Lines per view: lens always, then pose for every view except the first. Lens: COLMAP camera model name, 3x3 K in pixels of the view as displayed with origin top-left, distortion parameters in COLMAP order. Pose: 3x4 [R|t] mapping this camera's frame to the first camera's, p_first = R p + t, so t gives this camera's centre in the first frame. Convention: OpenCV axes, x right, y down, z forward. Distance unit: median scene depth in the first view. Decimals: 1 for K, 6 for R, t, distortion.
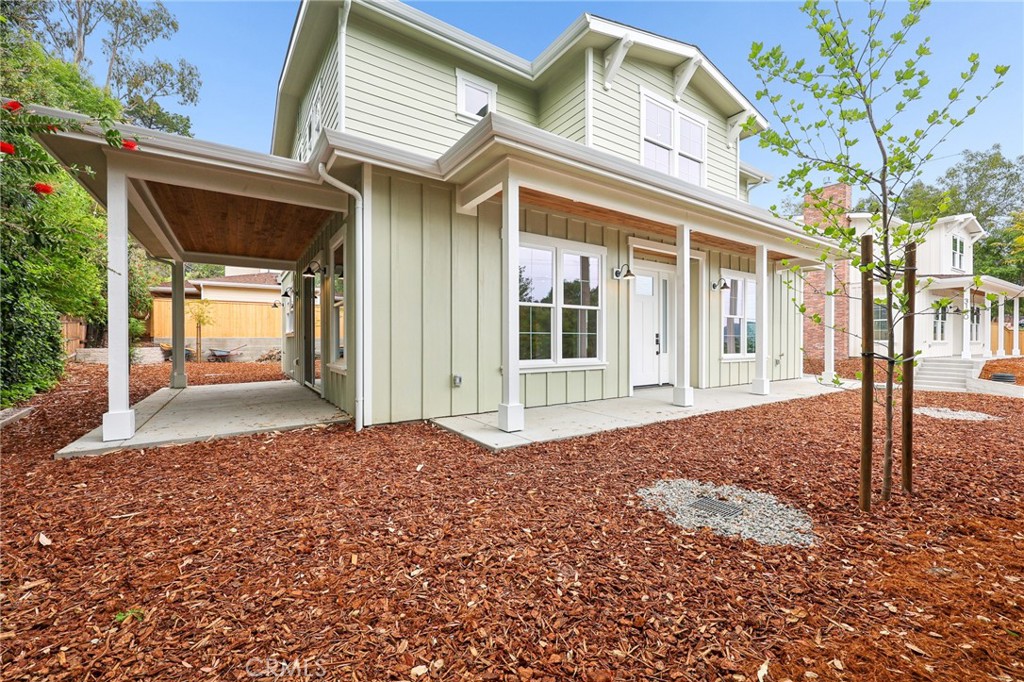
lens RADIAL K [[413.5, 0, 508.8], [0, 413.5, 341.1], [0, 0, 1]] dist [-0.000011, -0.000344]
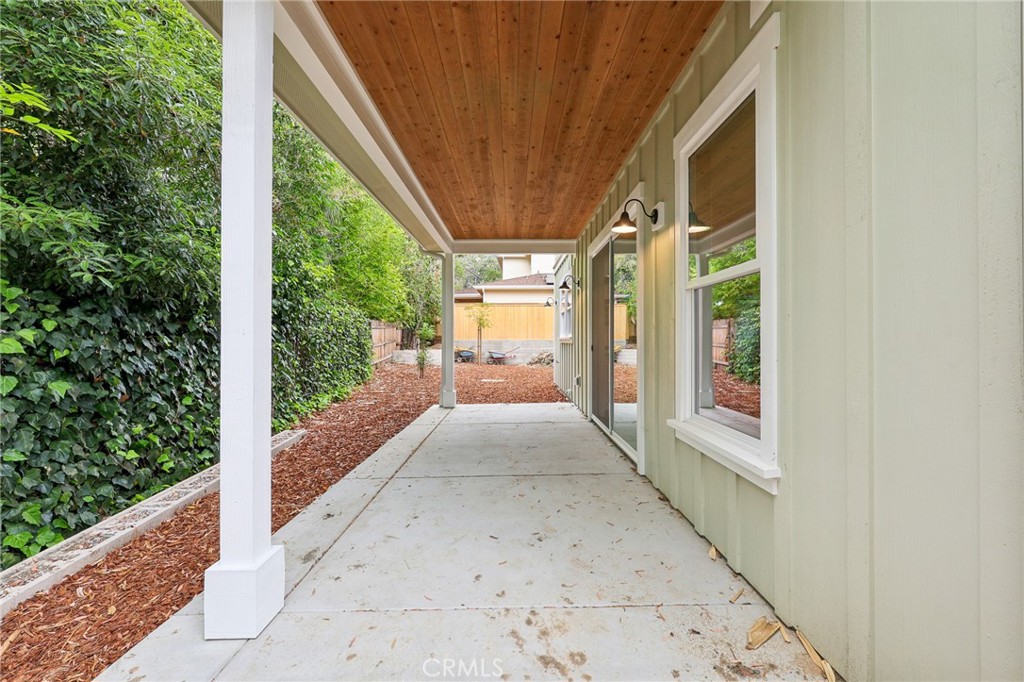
lens RADIAL K [[413.5, 0, 514.6], [0, 413.5, 338.8], [0, 0, 1]] dist [-0.000011, -0.000344]
pose [[0.837313, 0.000930, -0.546723, -0.166975], [-0.002453, 0.999995, -0.002056, -0.014389], [0.546718, 0.003062, 0.837311, 0.269795]]
